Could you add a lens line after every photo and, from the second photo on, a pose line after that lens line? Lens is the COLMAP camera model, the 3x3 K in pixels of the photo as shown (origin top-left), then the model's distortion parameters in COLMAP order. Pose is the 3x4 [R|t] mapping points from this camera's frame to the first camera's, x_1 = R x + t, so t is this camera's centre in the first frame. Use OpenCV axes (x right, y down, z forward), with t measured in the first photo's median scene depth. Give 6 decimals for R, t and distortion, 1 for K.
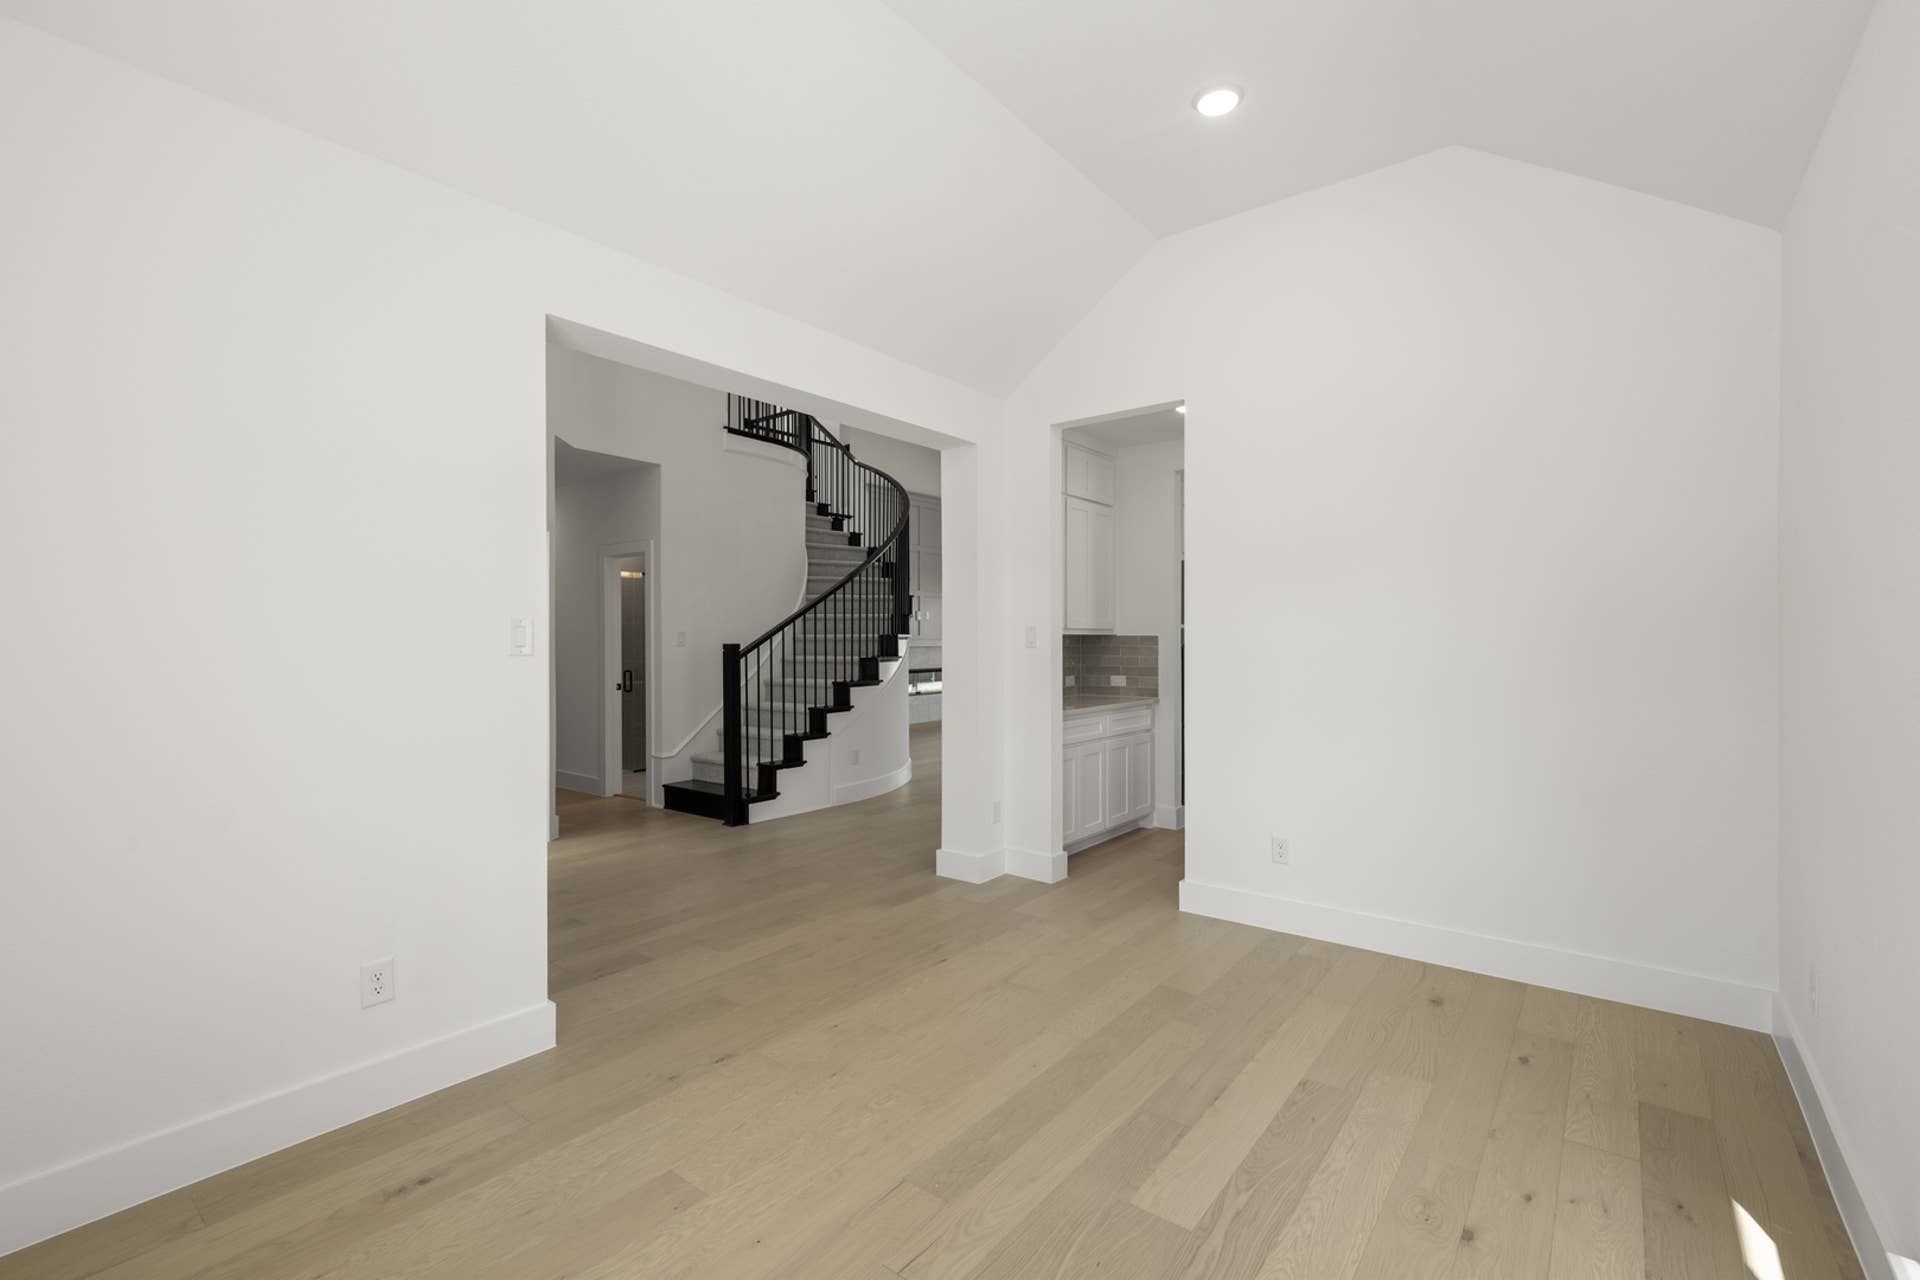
lens RADIAL K [[845.3, 0, 960.0], [0, 845.3, 640.0], [0, 0, 1]] dist [0.001569, 0.000042]
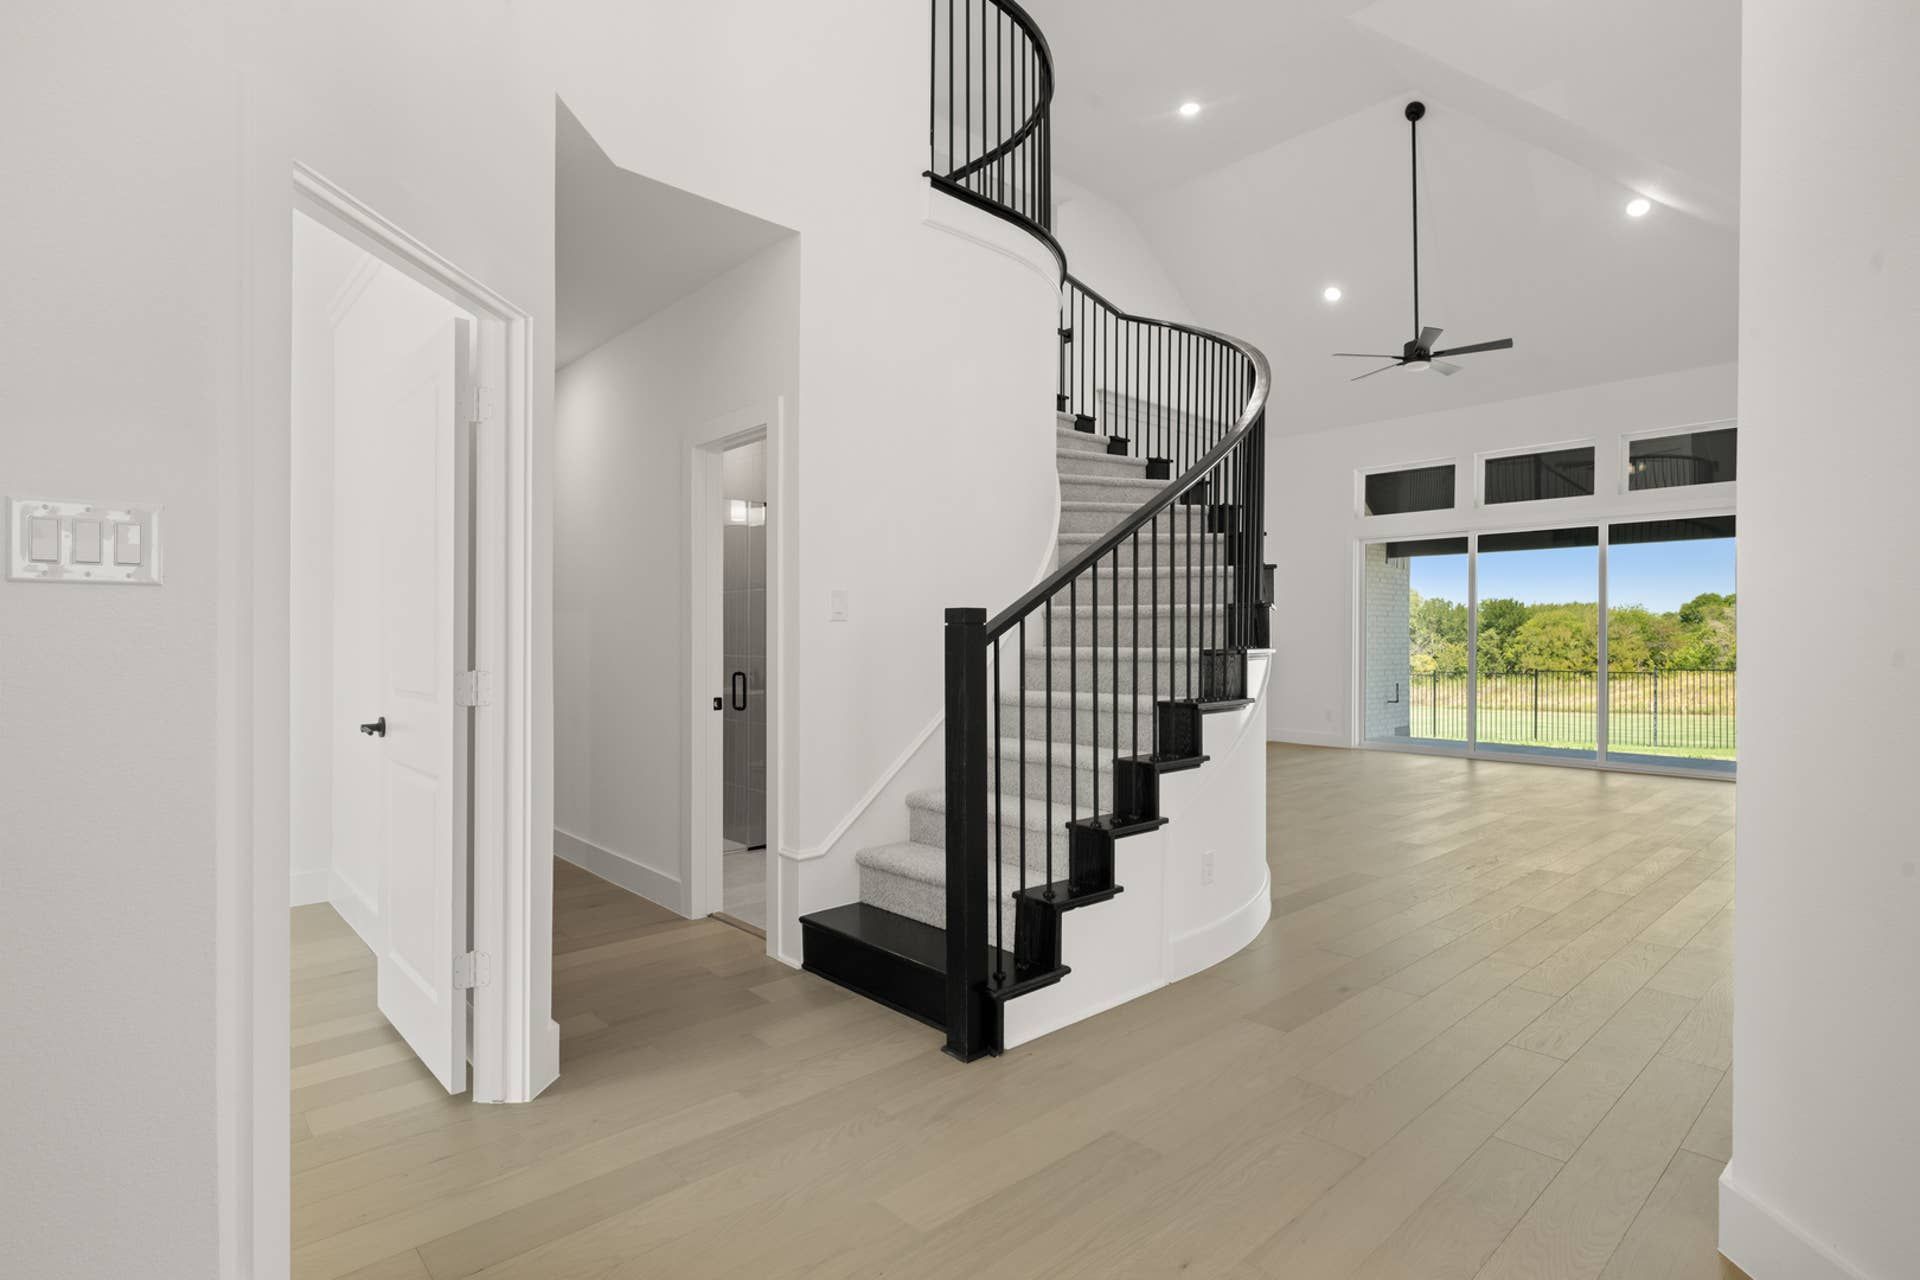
lens RADIAL K [[926.4, 0, 960.0], [0, 926.4, 640.0], [0, 0, 1]] dist [0.001506, 0.000022]
pose [[0.988332, 0.005006, -0.152230, -0.184050], [-0.005650, 0.999977, -0.003797, 0.019266], [0.152208, 0.004613, 0.988338, 0.498746]]
